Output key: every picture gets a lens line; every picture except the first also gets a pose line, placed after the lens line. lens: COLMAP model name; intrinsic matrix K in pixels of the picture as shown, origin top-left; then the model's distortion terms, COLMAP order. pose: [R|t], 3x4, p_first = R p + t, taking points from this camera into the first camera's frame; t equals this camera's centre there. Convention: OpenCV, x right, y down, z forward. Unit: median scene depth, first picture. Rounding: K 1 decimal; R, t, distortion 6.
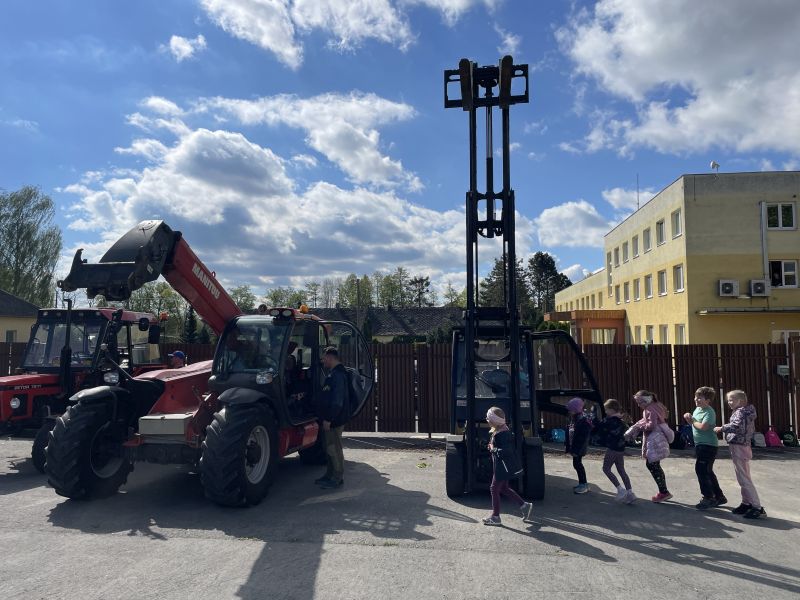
lens RADIAL K [[596.6, 0, 400.0], [0, 596.6, 300.0], [0, 0, 1]] dist [0.081924, -0.114798]
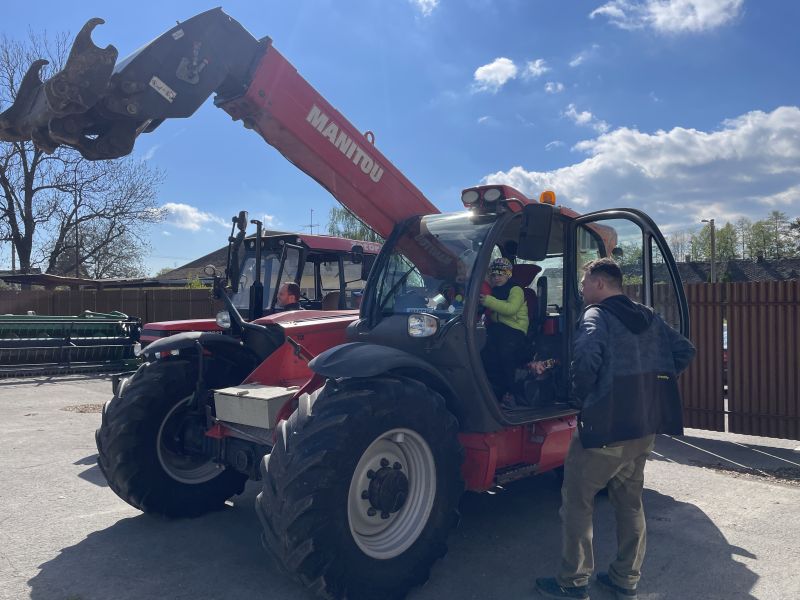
lens RADIAL K [[598.1, 0, 403.2], [0, 598.1, 307.7], [0, 0, 1]] dist [0.089386, -0.114604]
pose [[0.852947, 0.001490, -0.521996, 0.001375], [0.037762, 0.997200, 0.064550, 0.072646], [0.520630, -0.074770, 0.850502, 0.502075]]
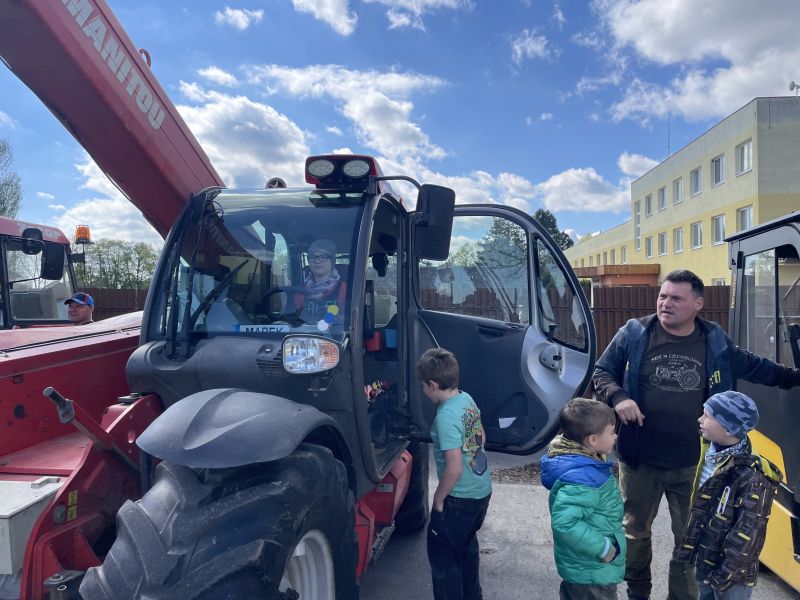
lens RADIAL K [[596.6, 0, 400.0], [0, 596.6, 300.0], [0, 0, 1]] dist [0.081924, -0.114798]
pose [[0.999699, -0.004175, 0.024194, -0.158325], [0.002708, 0.998174, 0.060339, 0.072235], [-0.024401, -0.060256, 0.997885, 0.591586]]
